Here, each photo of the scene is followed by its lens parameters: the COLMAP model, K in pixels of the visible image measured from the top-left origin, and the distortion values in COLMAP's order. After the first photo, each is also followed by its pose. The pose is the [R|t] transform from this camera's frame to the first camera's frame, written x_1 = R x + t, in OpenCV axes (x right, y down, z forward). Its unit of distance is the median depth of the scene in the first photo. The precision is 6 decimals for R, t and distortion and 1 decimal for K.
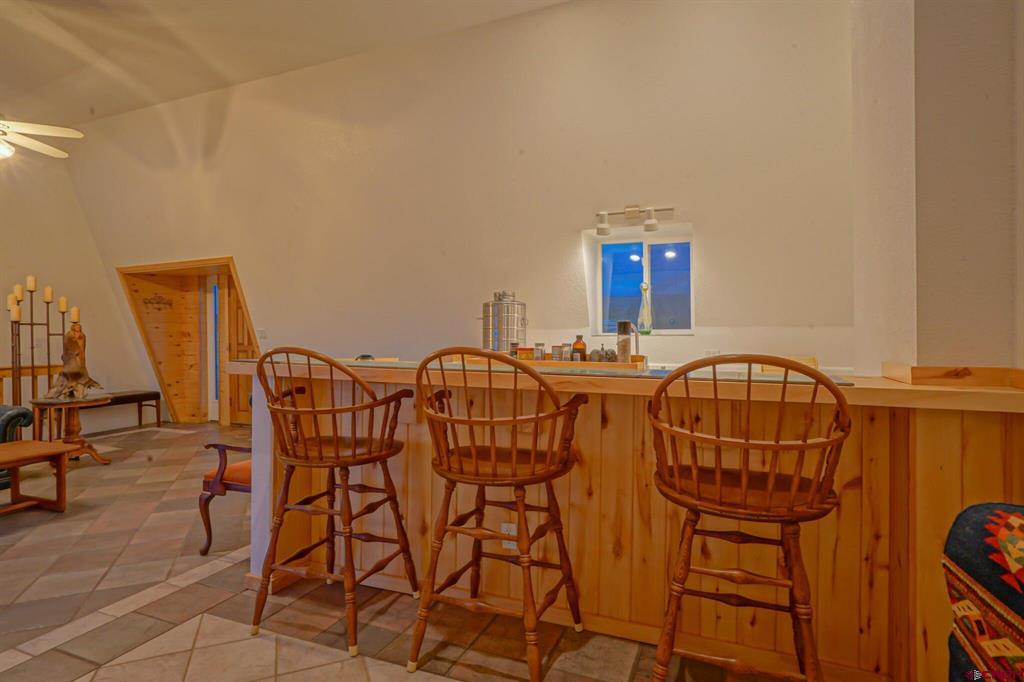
lens RADIAL K [[541.8, 0, 493.0], [0, 541.8, 340.9], [0, 0, 1]] dist [-0.038161, 0.019720]
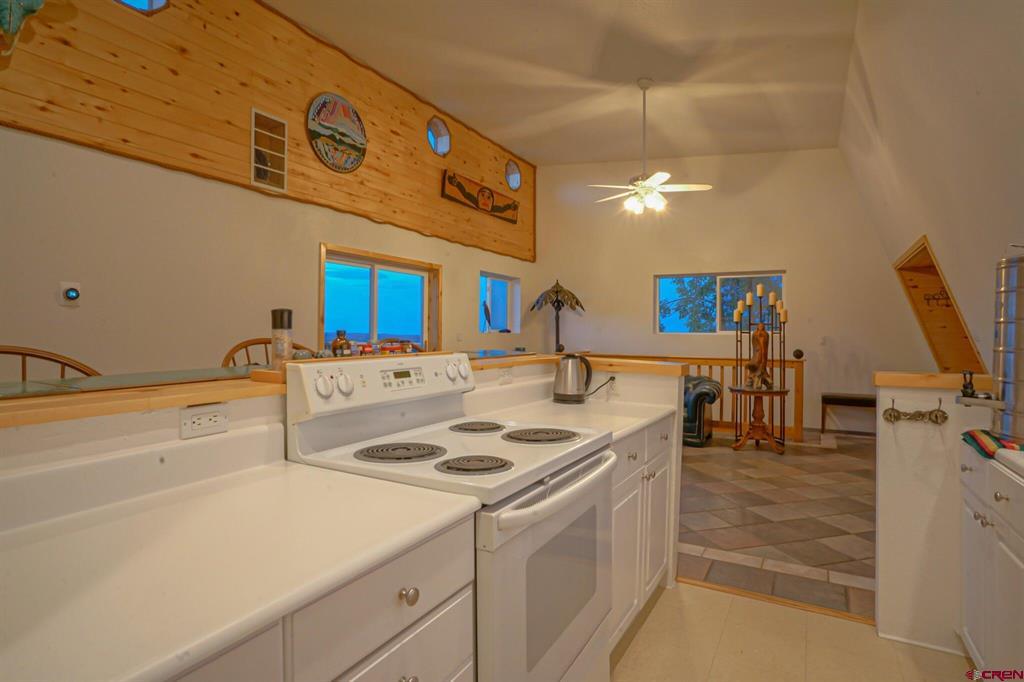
lens RADIAL K [[541.8, 0, 514.0], [0, 541.8, 331.3], [0, 0, 1]] dist [-0.038161, 0.019720]
pose [[-0.100018, 0.002840, -0.994982, 0.458192], [-0.025113, 0.999670, 0.005378, -0.009633], [0.994669, 0.025524, -0.099913, 0.656713]]
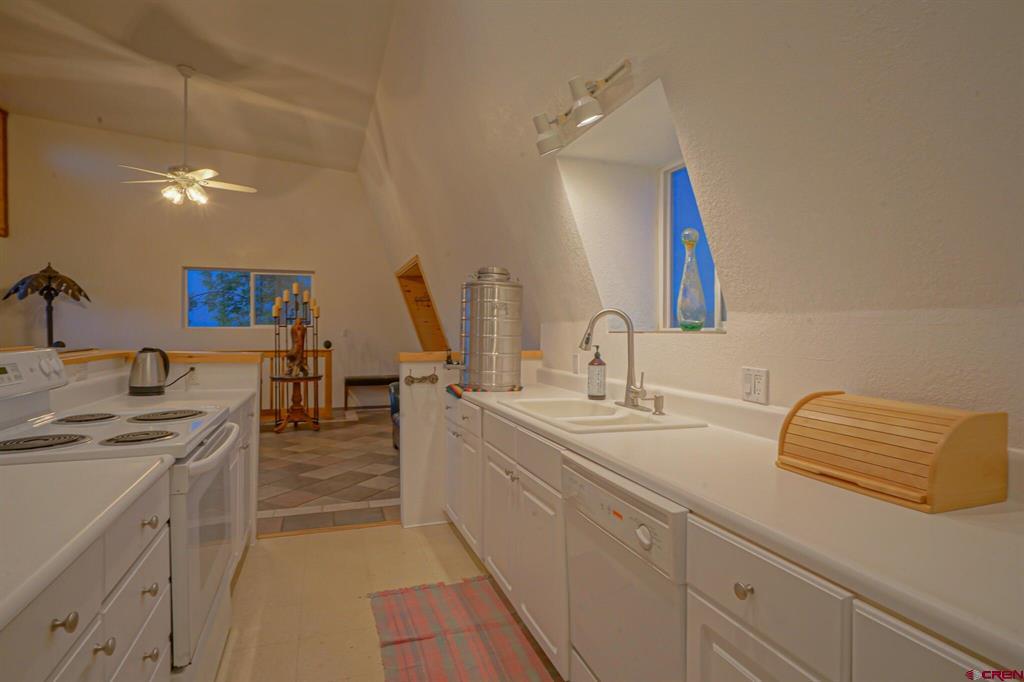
lens RADIAL K [[541.8, 0, 514.3], [0, 541.8, 334.5], [0, 0, 1]] dist [-0.038161, 0.019720]
pose [[0.682420, 0.014521, -0.730816, 0.581589], [-0.018477, 0.999826, 0.002613, -0.006778], [0.730727, 0.011720, 0.682570, 0.549060]]
